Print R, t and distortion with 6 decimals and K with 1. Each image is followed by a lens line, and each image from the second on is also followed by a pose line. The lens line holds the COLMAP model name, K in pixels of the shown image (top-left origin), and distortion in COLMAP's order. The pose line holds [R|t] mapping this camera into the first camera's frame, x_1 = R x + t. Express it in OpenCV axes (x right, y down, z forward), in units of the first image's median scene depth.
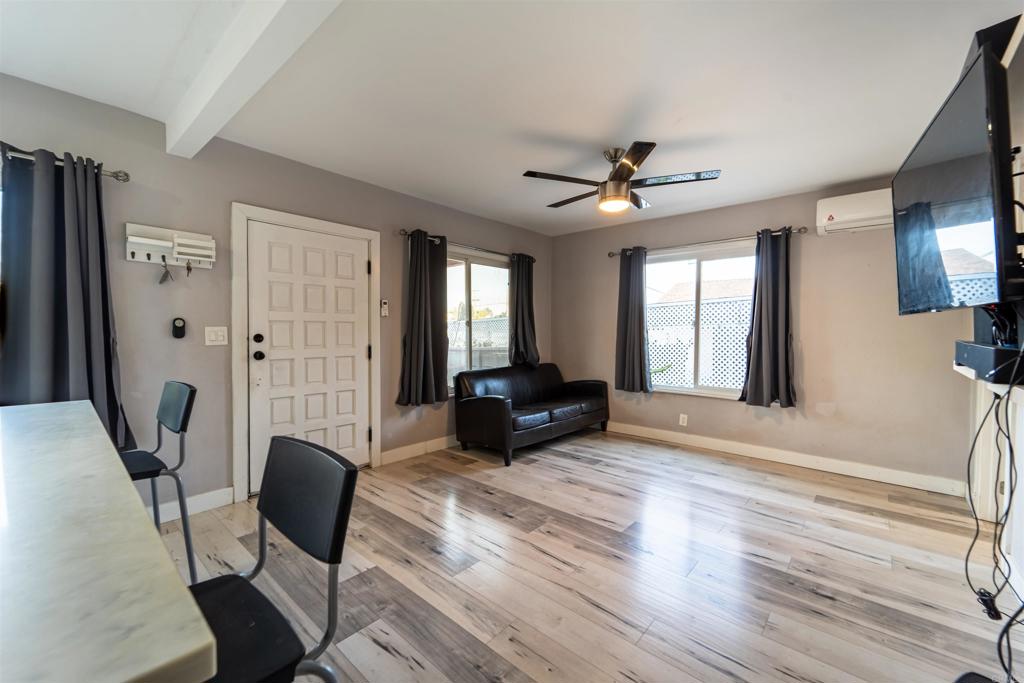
lens RADIAL K [[408.8, 0, 512.0], [0, 408.8, 341.5], [0, 0, 1]] dist [0.000043, -0.000056]
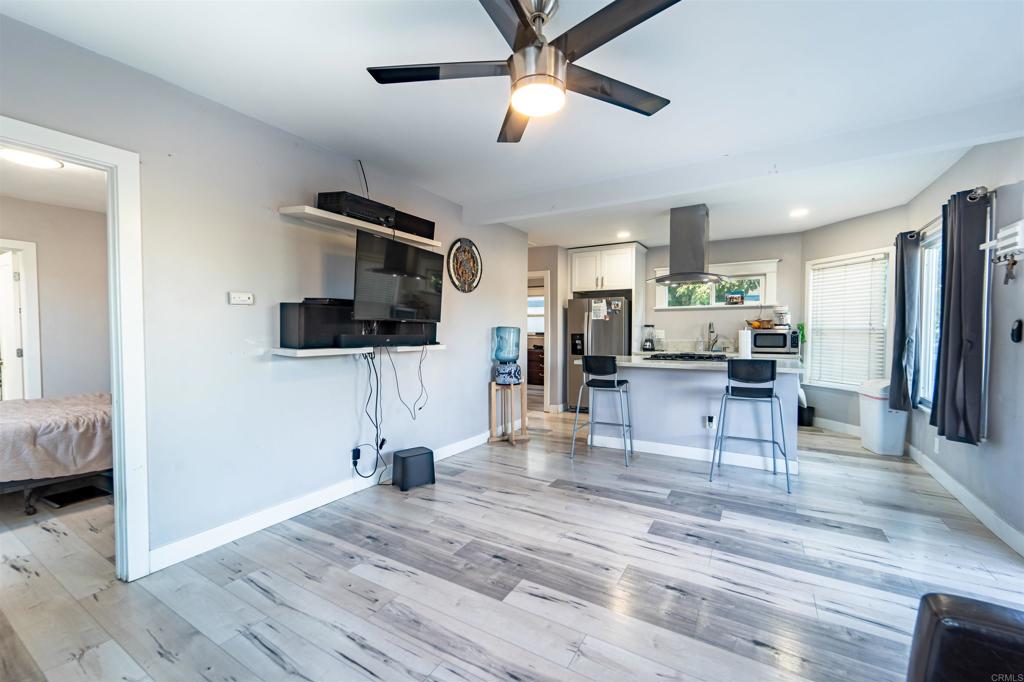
lens RADIAL K [[415.2, 0, 512.0], [0, 415.2, 341.0], [0, 0, 1]] dist [0.001072, 0.000065]
pose [[-0.984080, -0.000749, -0.177725, 0.322629], [-0.009983, 0.998645, 0.051068, -0.034381], [0.177446, 0.052030, -0.982754, 1.321393]]
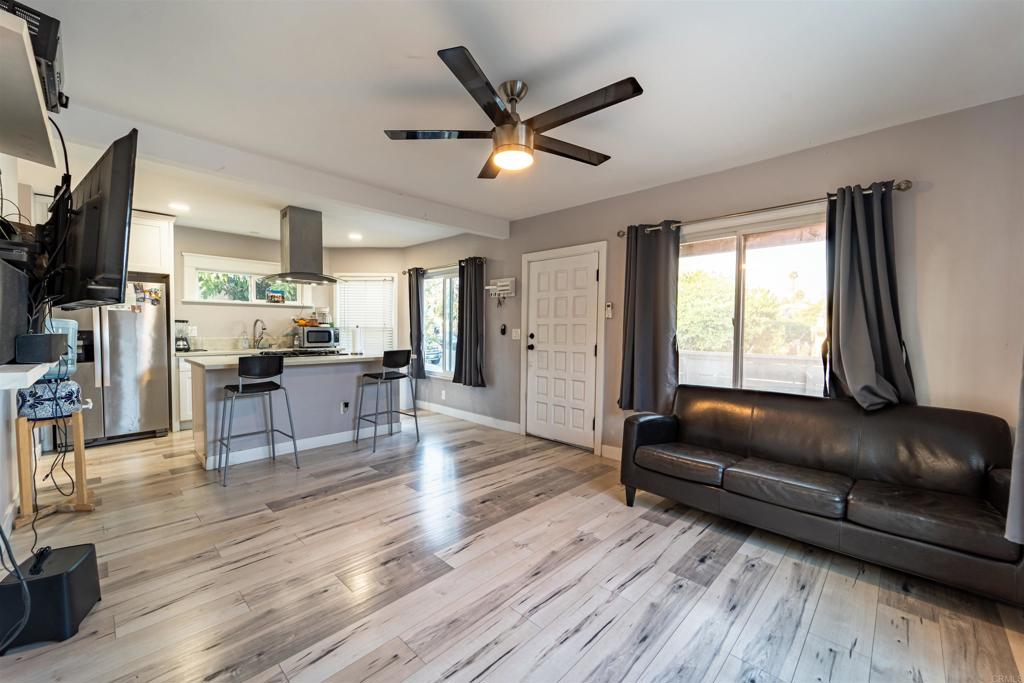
lens RADIAL K [[408.8, 0, 512.0], [0, 408.8, 341.5], [0, 0, 1]] dist [0.000043, -0.000056]
pose [[-0.047912, 0.021189, -0.998627, 0.847185], [-0.036836, 0.999057, 0.022966, -0.017861], [0.998172, 0.037885, -0.047086, 0.888469]]
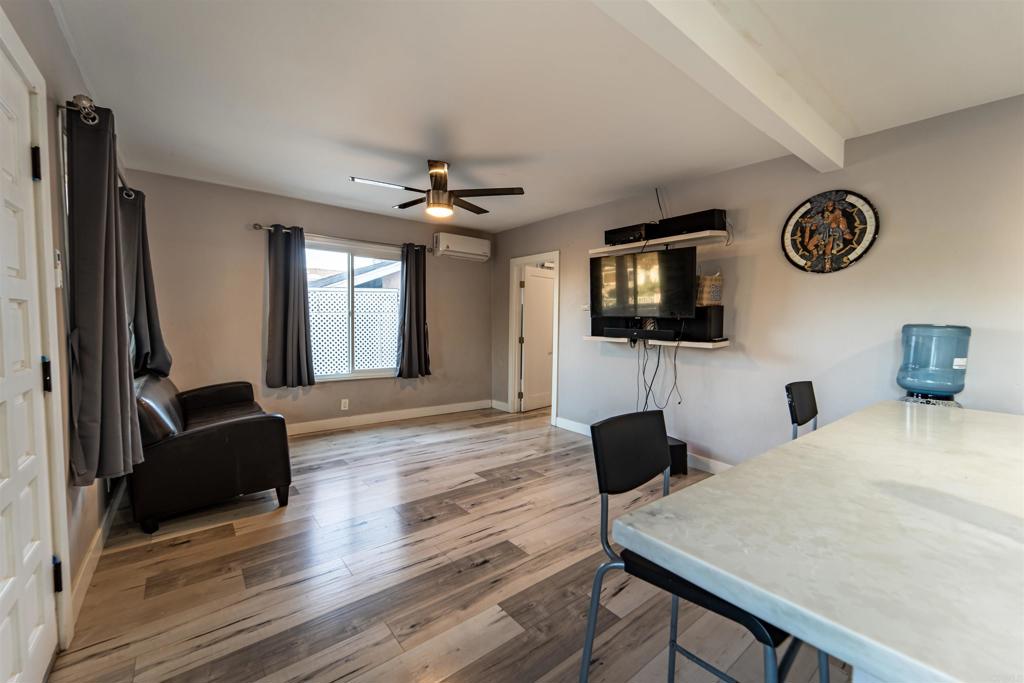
lens RADIAL K [[408.8, 0, 512.0], [0, 408.8, 341.5], [0, 0, 1]] dist [0.000043, -0.000056]
pose [[0.176203, -0.051025, 0.983030, -0.715575], [0.011219, 0.998695, 0.049827, -0.025101], [-0.984290, 0.002249, 0.176546, 0.516112]]
